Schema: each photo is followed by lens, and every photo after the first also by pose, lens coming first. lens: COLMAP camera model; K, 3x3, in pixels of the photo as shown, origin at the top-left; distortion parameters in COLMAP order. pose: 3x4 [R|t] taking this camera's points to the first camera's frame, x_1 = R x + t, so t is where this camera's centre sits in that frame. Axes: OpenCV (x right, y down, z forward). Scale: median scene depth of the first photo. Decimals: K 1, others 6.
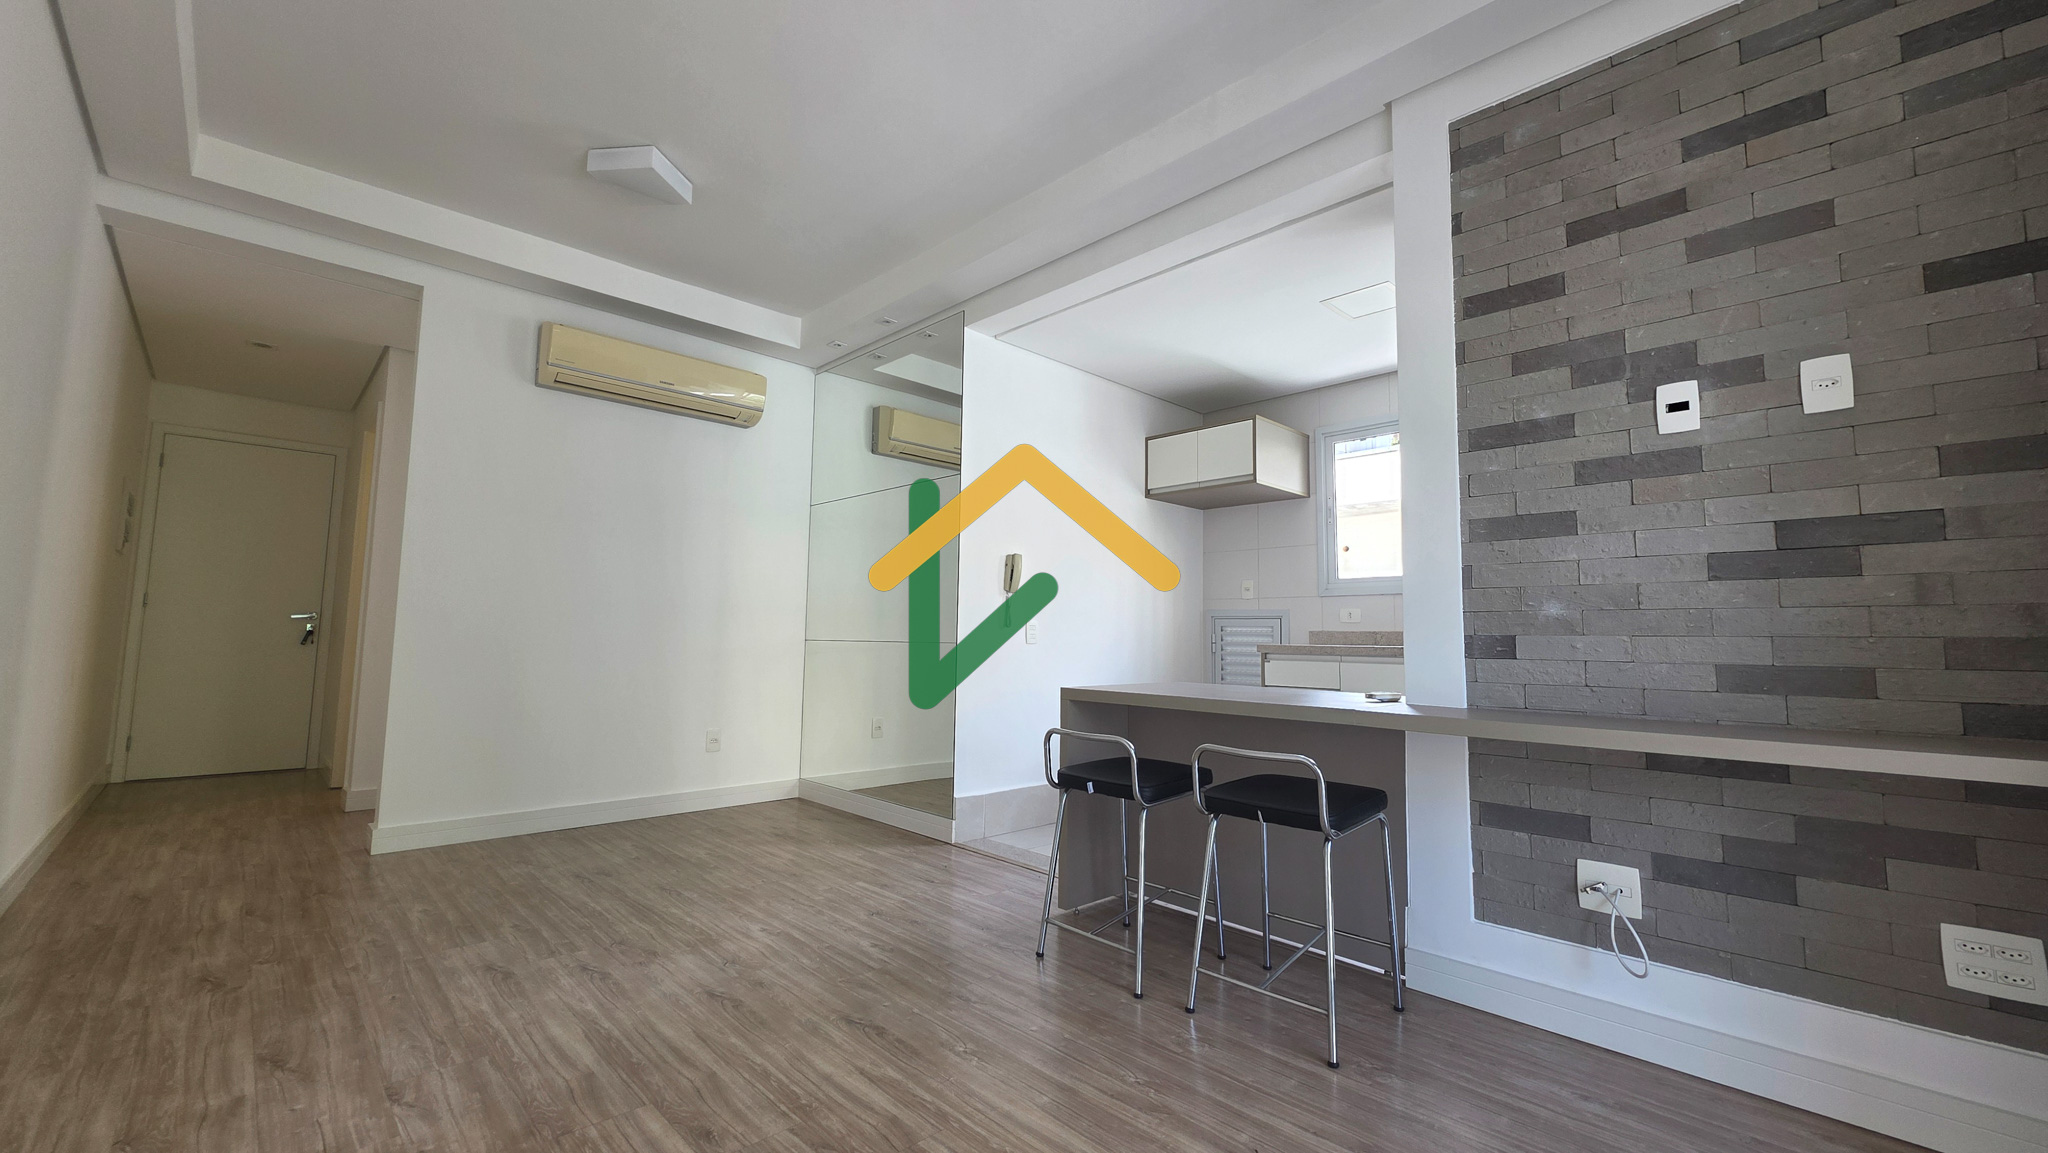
lens RADIAL K [[812.8, 0, 1023.8], [0, 812.8, 568.4], [0, 0, 1]] dist [0.003899, -0.000645]
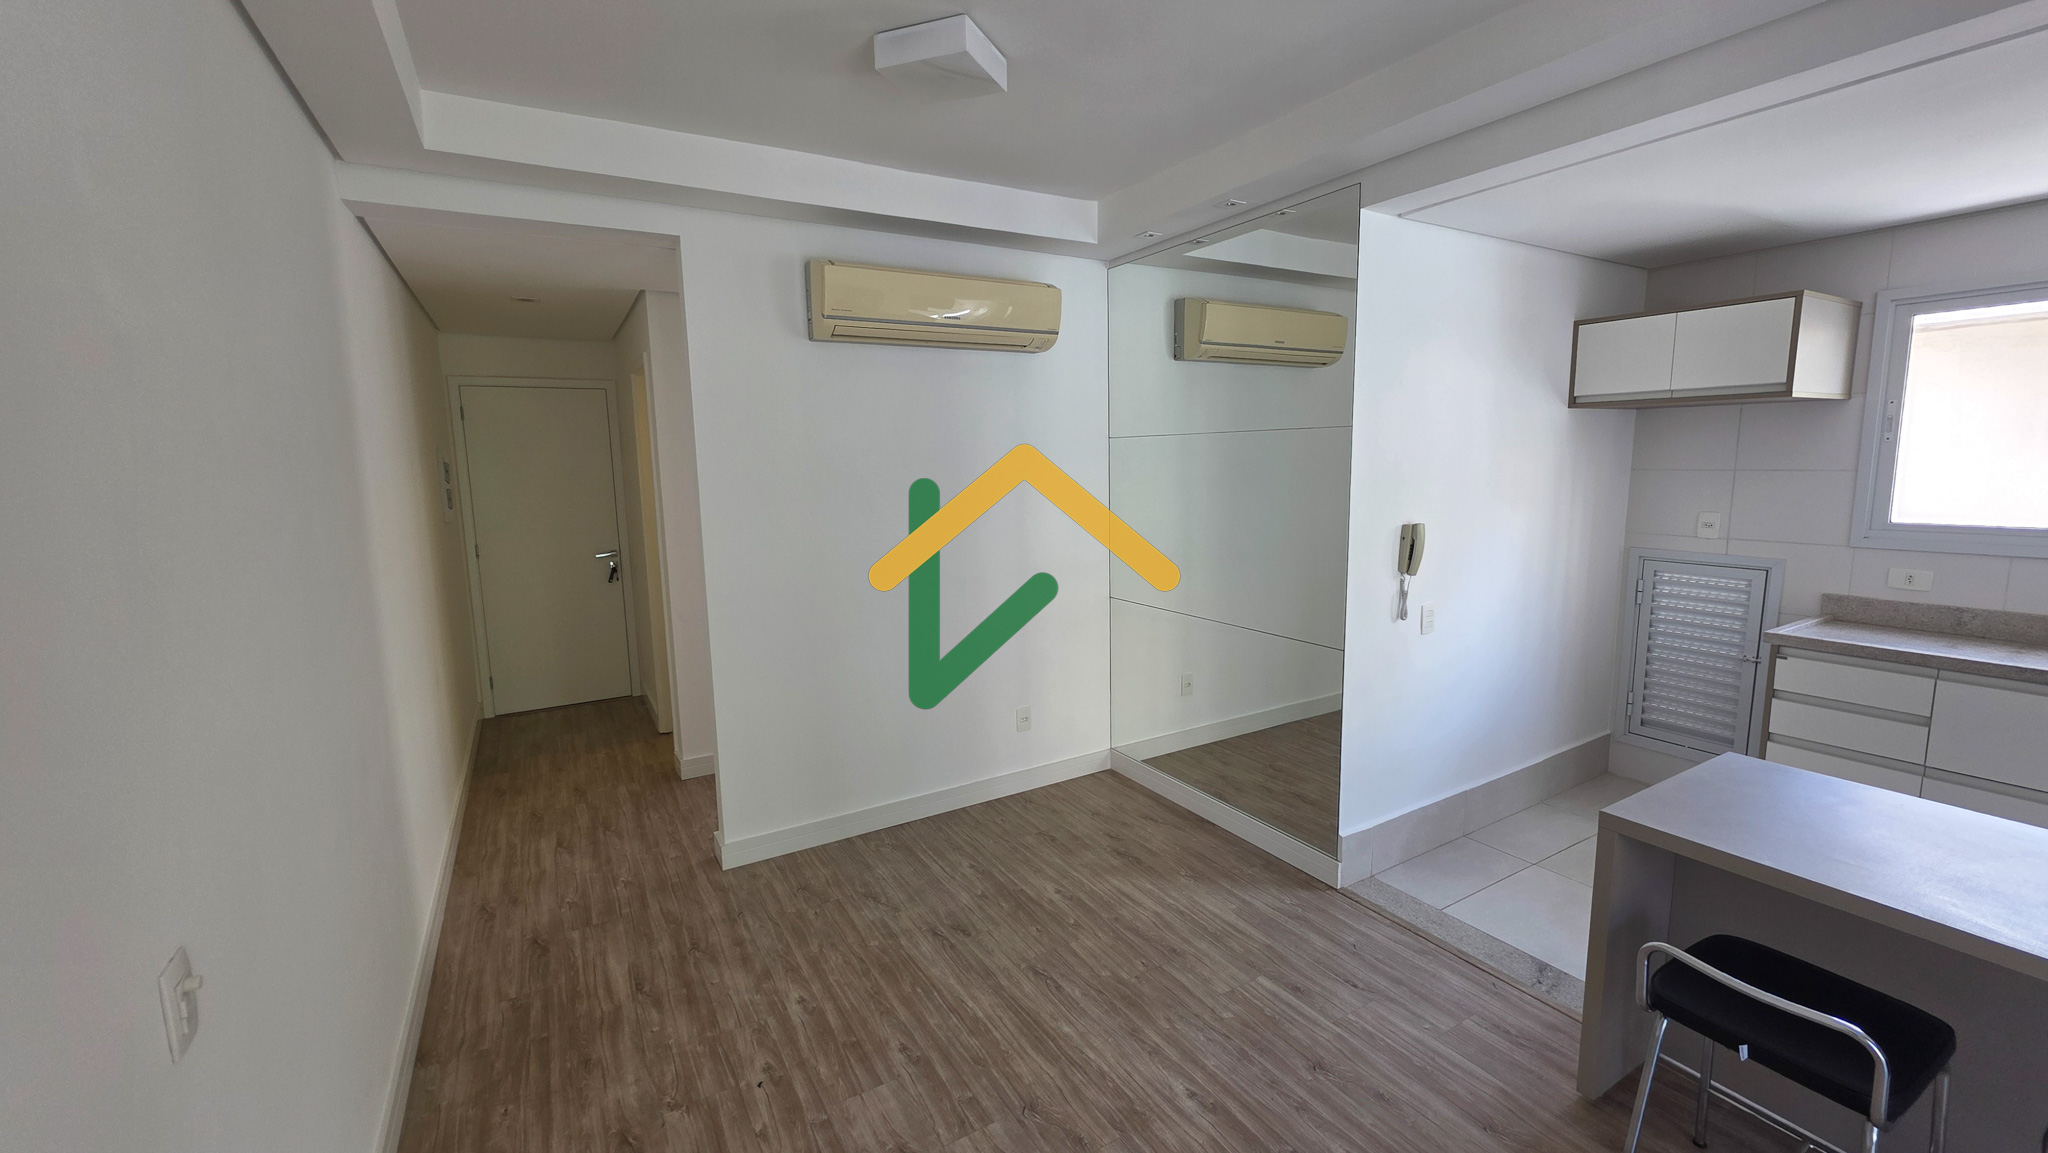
lens RADIAL K [[812.8, 0, 1023.8], [0, 812.8, 568.4], [0, 0, 1]] dist [0.003899, -0.000645]
pose [[0.972628, -0.003141, -0.232348, -0.235270], [0.055501, 0.974109, 0.219161, -0.202549], [0.225643, -0.226058, 0.947620, 0.252690]]
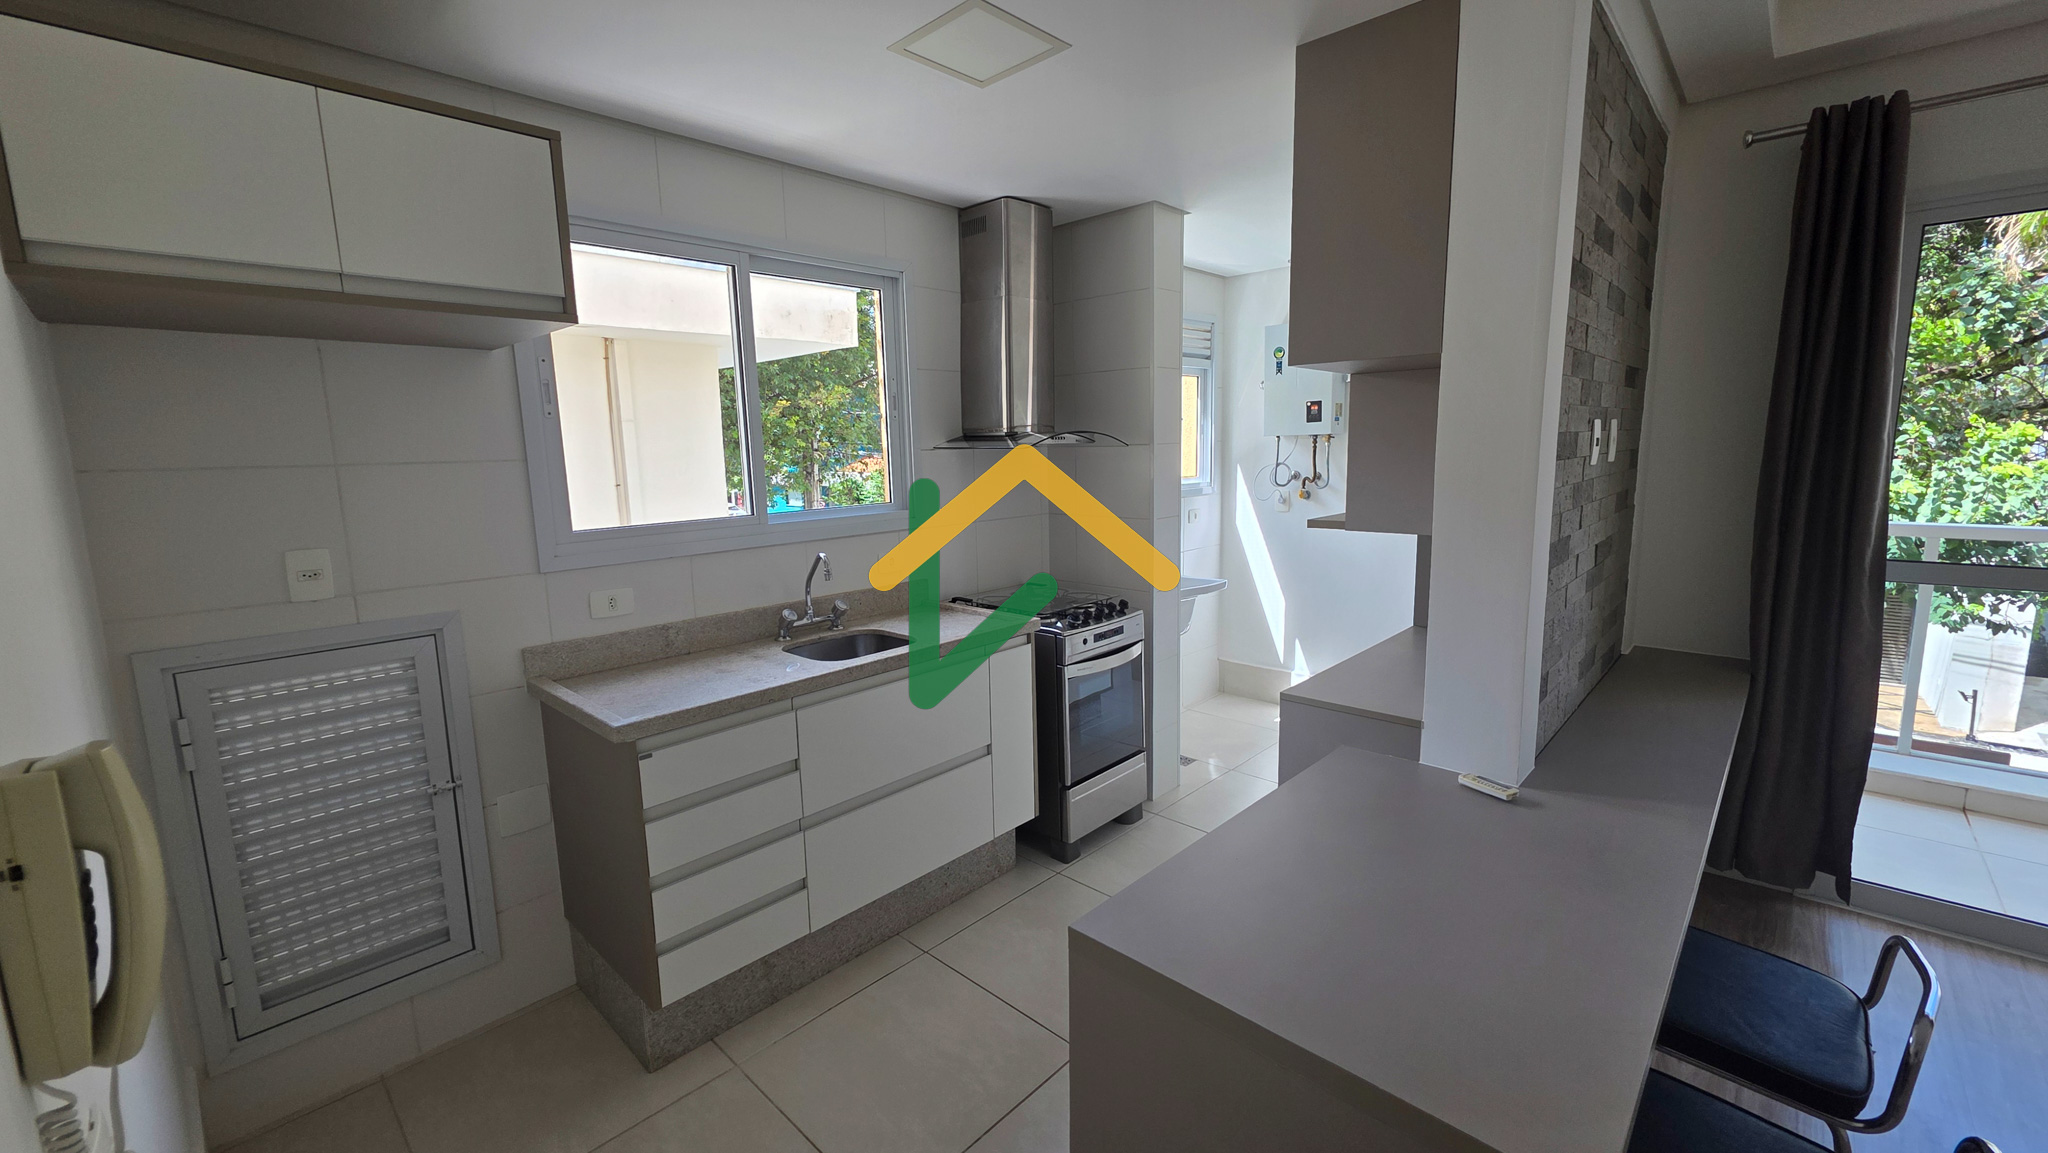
lens RADIAL K [[817.6, 0, 1026.8], [0, 817.6, 565.8], [0, 0, 1]] dist [0.007939, -0.000224]
pose [[-0.051605, -0.163410, 0.985208, -0.169466], [-0.069143, 0.984739, 0.159711, -0.093702], [-0.996271, -0.059879, -0.062116, 1.087494]]
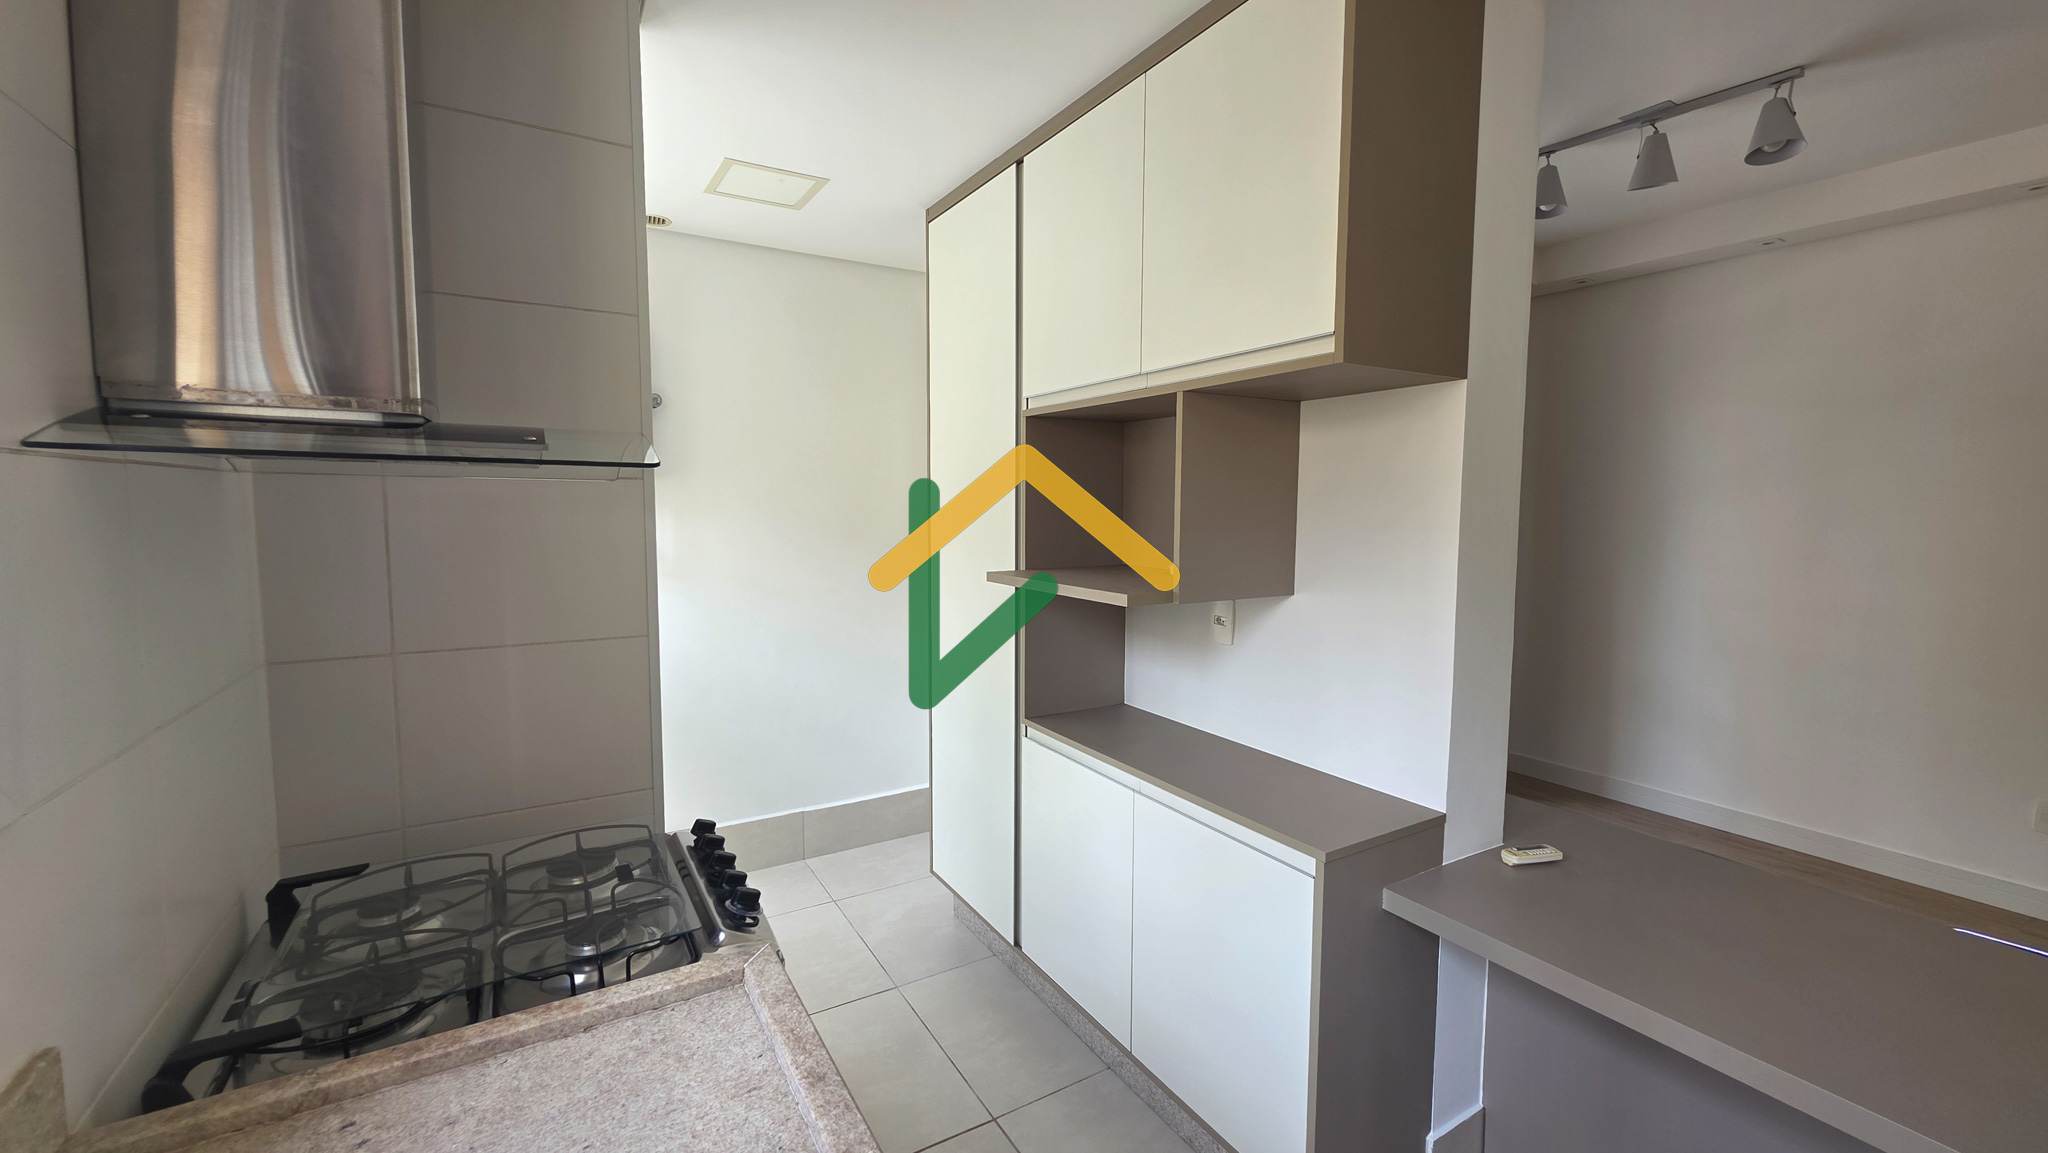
lens RADIAL K [[817.6, 0, 1026.8], [0, 817.6, 565.8], [0, 0, 1]] dist [0.007939, -0.000224]
pose [[-0.974465, -0.038082, 0.221286, 0.522745], [-0.040058, 0.999187, -0.004447, -0.045653], [-0.220937, -0.013197, -0.975199, 1.300297]]
